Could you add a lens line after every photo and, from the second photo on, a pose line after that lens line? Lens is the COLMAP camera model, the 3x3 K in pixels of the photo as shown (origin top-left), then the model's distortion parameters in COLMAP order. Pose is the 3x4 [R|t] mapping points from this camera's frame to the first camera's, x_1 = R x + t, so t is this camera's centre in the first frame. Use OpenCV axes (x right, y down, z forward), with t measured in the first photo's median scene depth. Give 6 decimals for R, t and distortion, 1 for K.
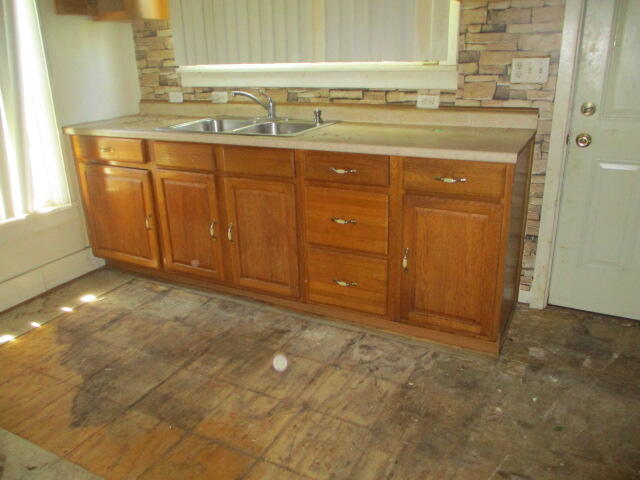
lens RADIAL K [[536.9, 0, 319.6], [0, 536.9, 239.2], [0, 0, 1]] dist [-0.014474, -0.003179]
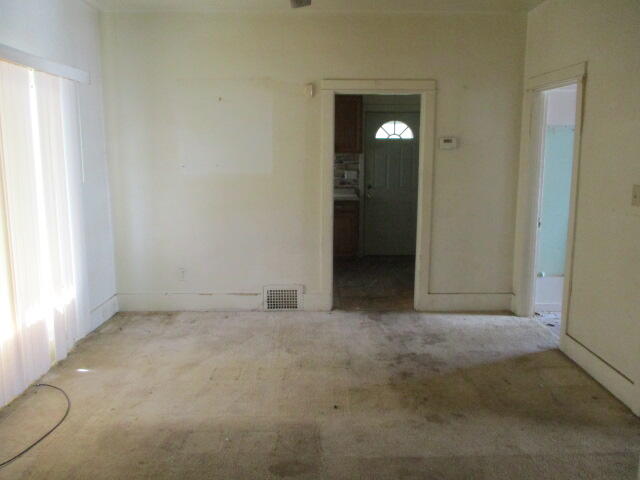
lens RADIAL K [[536.9, 0, 320.4], [0, 536.9, 239.9], [0, 0, 1]] dist [-0.014474, -0.003179]
pose [[0.893585, -0.038959, 0.447201, -1.030007], [0.124390, 0.978705, -0.163290, 0.473131], [-0.431316, 0.201541, 0.879402, -1.390520]]
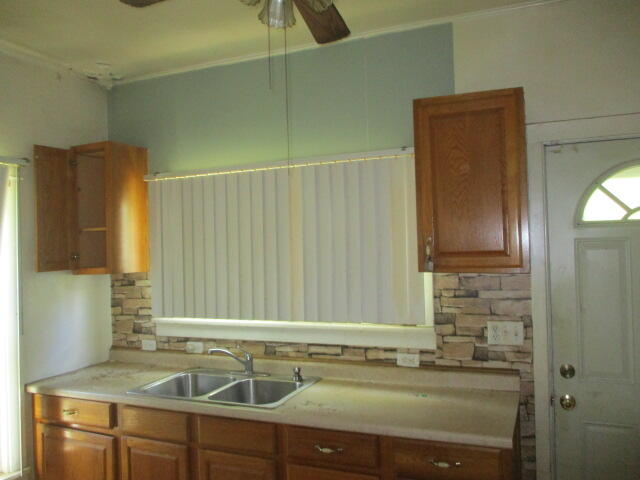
lens RADIAL K [[536.9, 0, 320.3], [0, 536.9, 239.9], [0, 0, 1]] dist [-0.014474, -0.003179]
pose [[0.997619, -0.001112, 0.068955, -0.028871], [0.025110, 0.937094, -0.348173, -0.119002], [-0.064231, 0.349076, 0.934891, -0.001452]]
